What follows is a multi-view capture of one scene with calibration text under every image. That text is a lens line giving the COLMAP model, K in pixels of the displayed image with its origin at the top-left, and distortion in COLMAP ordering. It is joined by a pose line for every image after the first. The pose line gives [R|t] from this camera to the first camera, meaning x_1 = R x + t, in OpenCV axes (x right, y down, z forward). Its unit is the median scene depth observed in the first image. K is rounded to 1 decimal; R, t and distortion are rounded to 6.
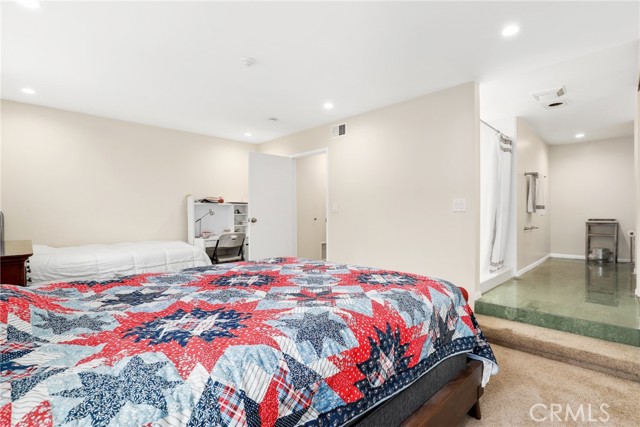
lens RADIAL K [[306.6, 0, 319.6], [0, 306.6, 211.7], [0, 0, 1]] dist [-0.001963, -0.000087]
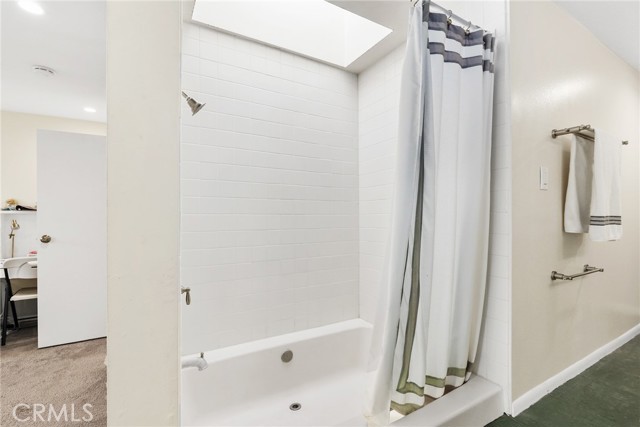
lens RADIAL K [[299.1, 0, 320.3], [0, 299.1, 216.6], [0, 0, 1]] dist [0.003717, 0.000260]
pose [[0.967812, -0.002168, -0.251664, 0.481341], [-0.000527, 0.999943, -0.010643, -0.015464], [0.251673, 0.010433, 0.967756, 0.563456]]
